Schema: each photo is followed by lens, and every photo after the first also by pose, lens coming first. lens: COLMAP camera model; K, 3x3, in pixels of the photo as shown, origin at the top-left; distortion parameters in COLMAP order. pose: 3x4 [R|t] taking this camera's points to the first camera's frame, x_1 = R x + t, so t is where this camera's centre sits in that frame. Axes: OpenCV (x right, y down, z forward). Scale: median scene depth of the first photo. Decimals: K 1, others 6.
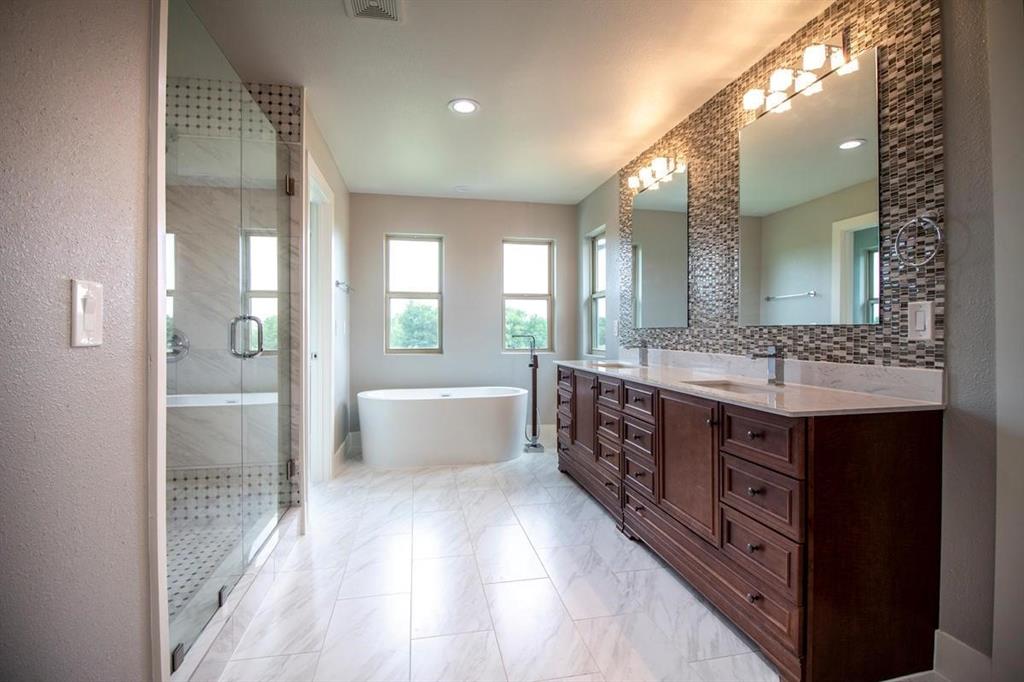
lens RADIAL K [[471.3, 0, 489.1], [0, 471.3, 336.0], [0, 0, 1]] dist [0.004808, -0.000383]
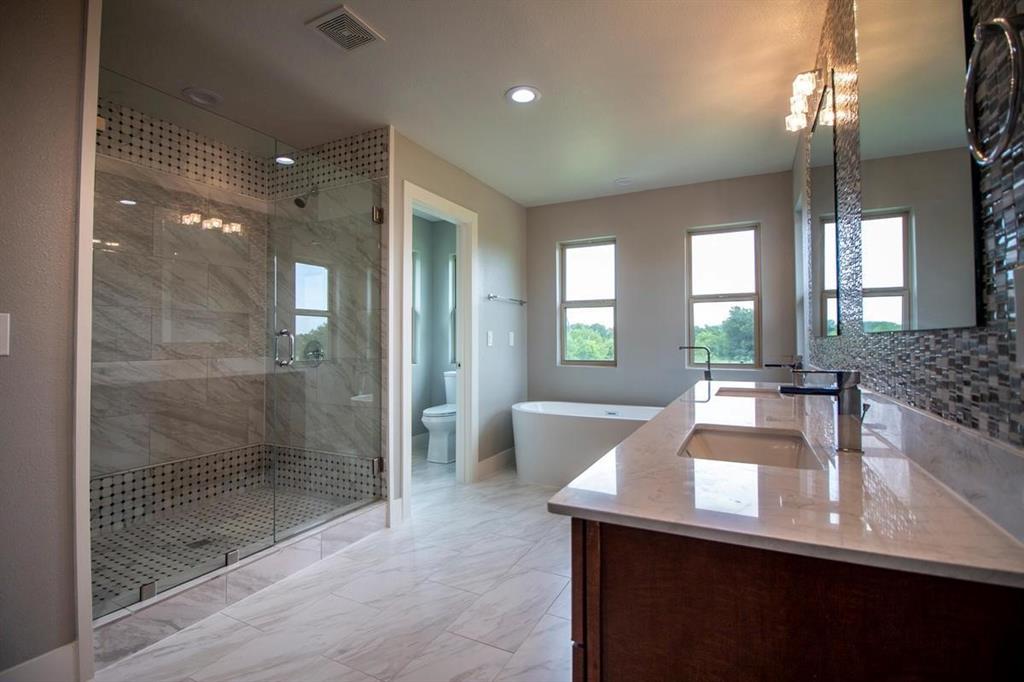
lens RADIAL K [[471.3, 0, 509.6], [0, 471.3, 335.1], [0, 0, 1]] dist [0.004808, -0.000383]
pose [[0.803619, -0.001141, -0.595143, 0.363534], [-0.008181, 0.999882, -0.012964, -0.013057], [0.595088, 0.015287, 0.803515, 0.200479]]
